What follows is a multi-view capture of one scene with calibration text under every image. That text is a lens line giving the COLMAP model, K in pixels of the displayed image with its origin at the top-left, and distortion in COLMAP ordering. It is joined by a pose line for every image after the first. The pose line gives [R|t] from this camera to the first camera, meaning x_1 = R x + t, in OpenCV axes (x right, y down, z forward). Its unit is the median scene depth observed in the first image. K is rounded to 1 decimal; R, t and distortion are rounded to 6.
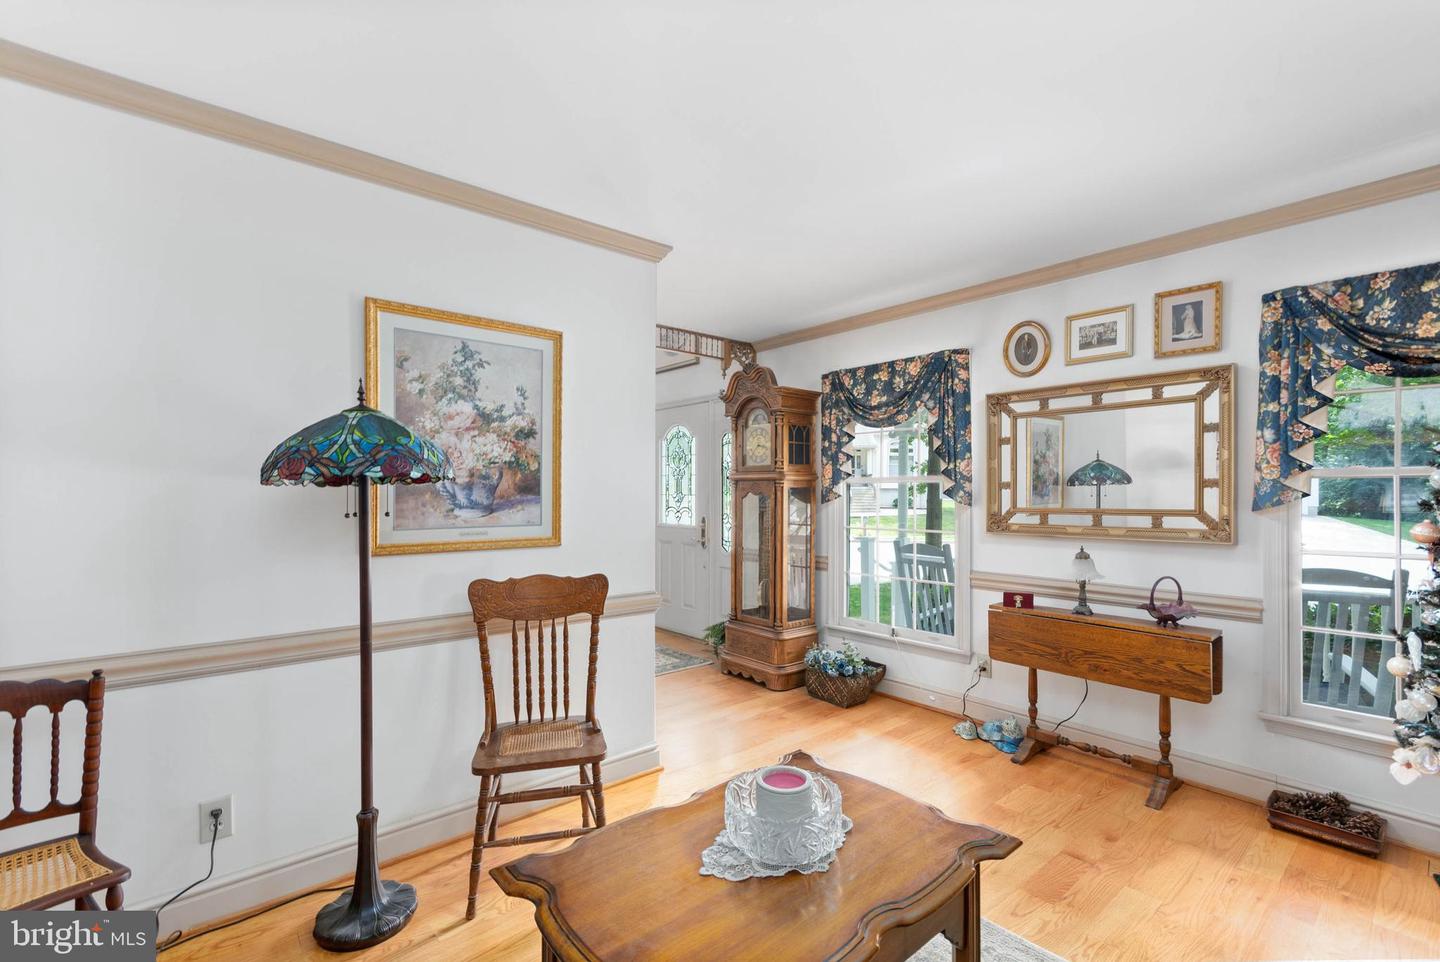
lens RADIAL K [[627.0, 0, 720.0], [0, 627.0, 481.0], [0, 0, 1]] dist [0.011565, 0.000044]
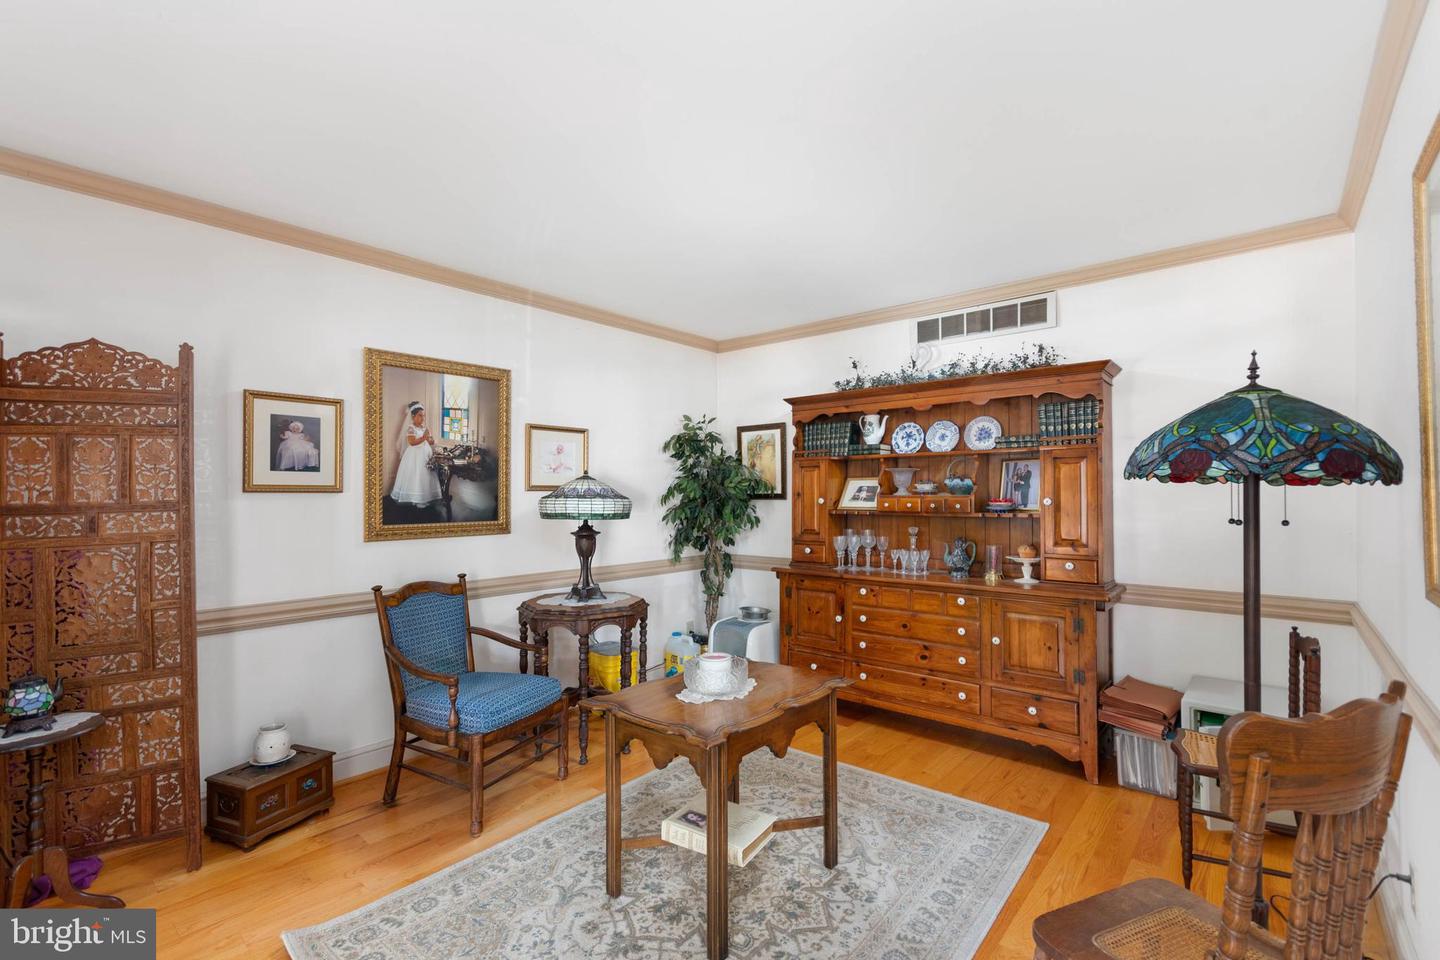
lens RADIAL K [[650.8, 0, 716.7], [0, 650.8, 500.0], [0, 0, 1]] dist [-0.000484, 0.000163]
pose [[-0.985931, -0.000755, -0.167150, 0.196727], [0.000042, 0.999989, -0.004764, 0.025327], [0.167152, -0.004704, -0.985920, 1.377461]]
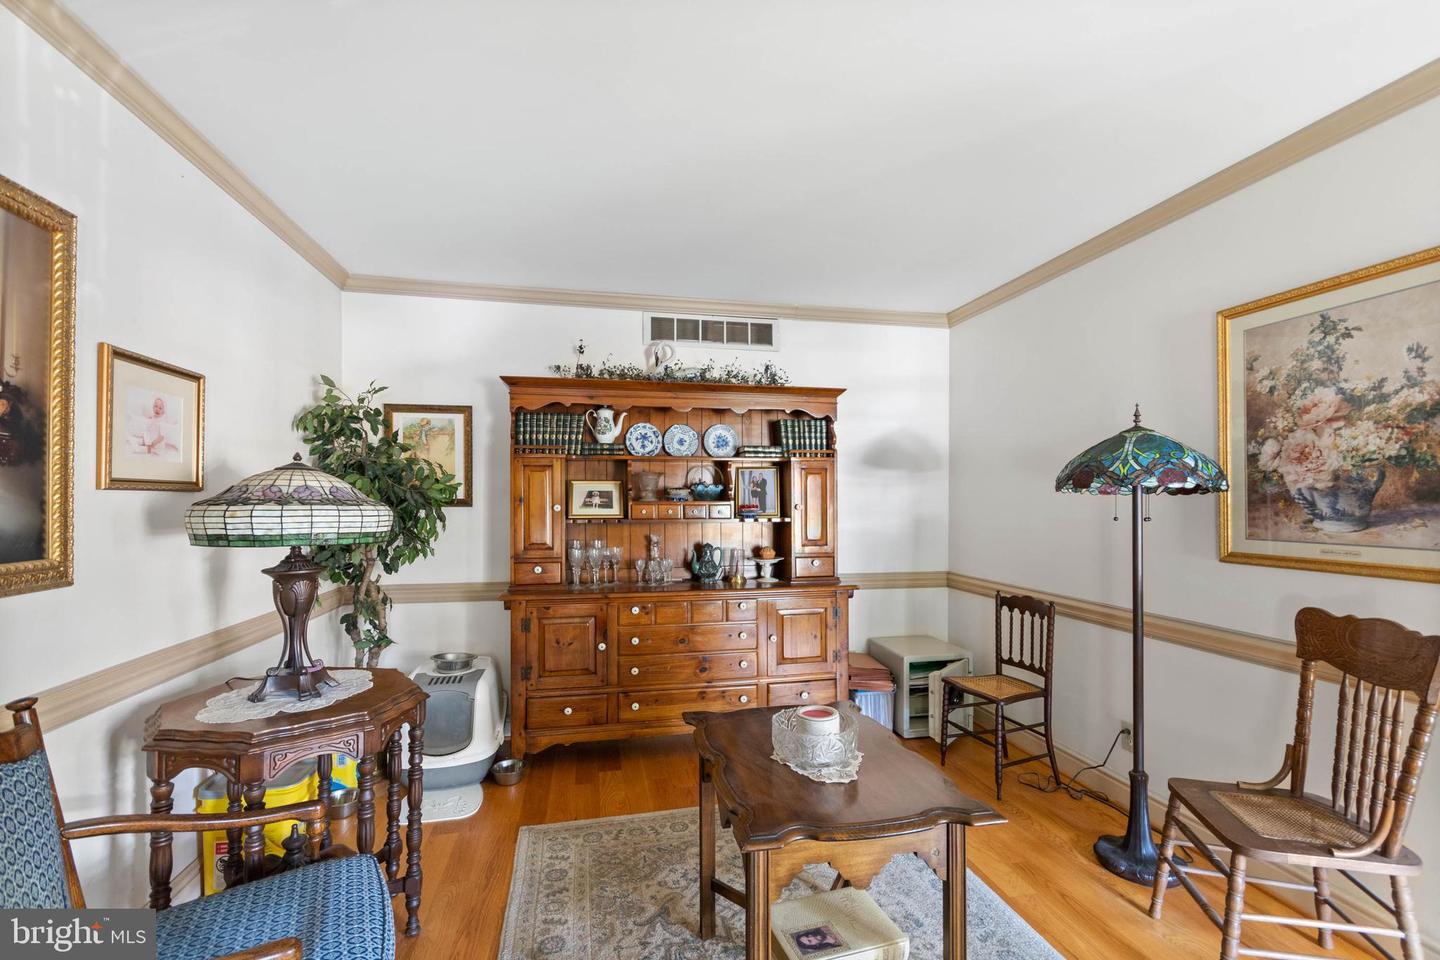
lens RADIAL K [[641.1, 0, 723.3], [0, 641.1, 508.2], [0, 0, 1]] dist [0.002213, 0.000390]
pose [[-0.460425, 0.005560, -0.887681, 0.693682], [0.008766, 0.999960, 0.001717, 0.020786], [0.887655, -0.006991, -0.460455, 0.699790]]
